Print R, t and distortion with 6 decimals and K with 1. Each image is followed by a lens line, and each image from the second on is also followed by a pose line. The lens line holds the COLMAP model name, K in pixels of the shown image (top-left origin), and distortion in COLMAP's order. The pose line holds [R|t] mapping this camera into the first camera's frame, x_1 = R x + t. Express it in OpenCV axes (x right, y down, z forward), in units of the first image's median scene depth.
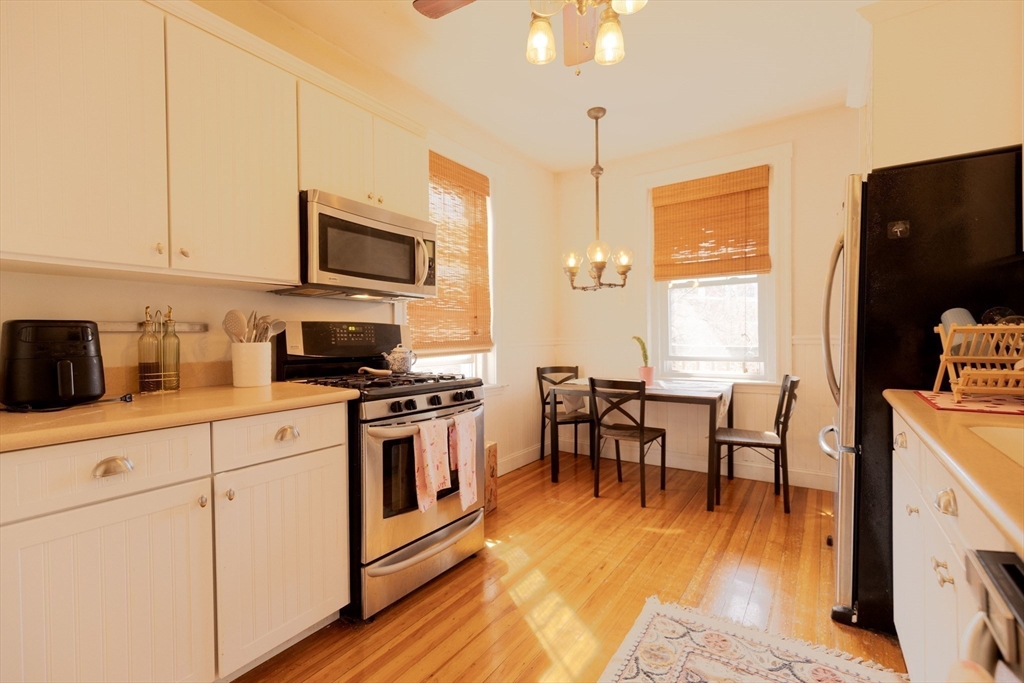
lens RADIAL K [[457.7, 0, 510.7], [0, 457.7, 340.3], [0, 0, 1]] dist [0.002358, 0.000207]
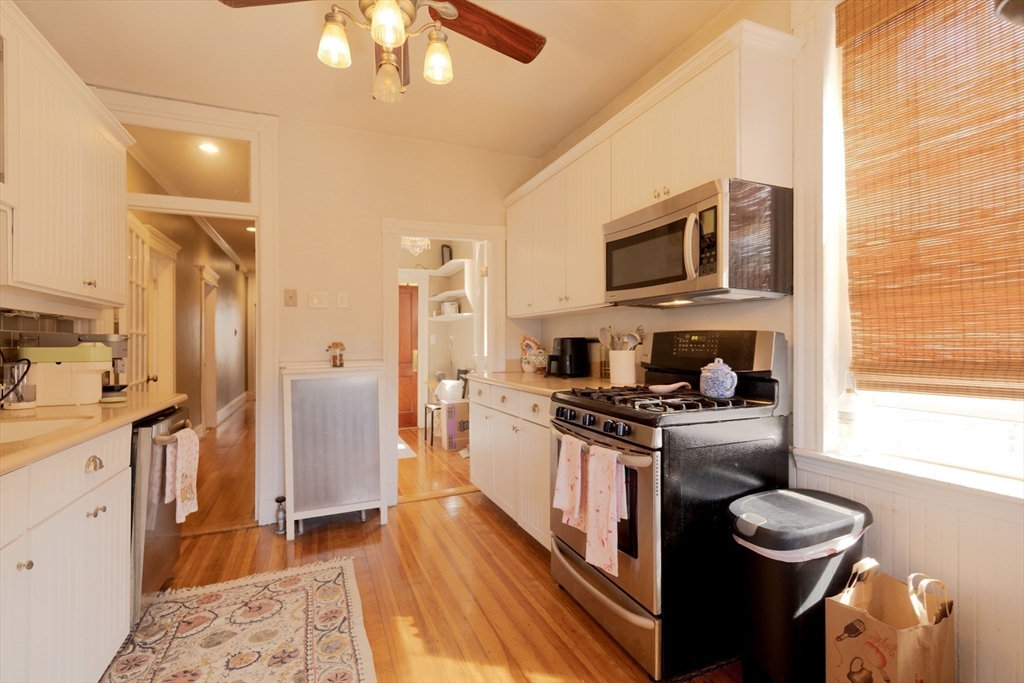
lens RADIAL K [[457.7, 0, 514.2], [0, 457.7, 343.5], [0, 0, 1]] dist [0.002358, 0.000207]
pose [[-0.524057, 0.013736, -0.851572, 0.491513], [0.001775, 0.999885, 0.015036, -0.024069], [0.851681, 0.006368, -0.524021, 0.975271]]
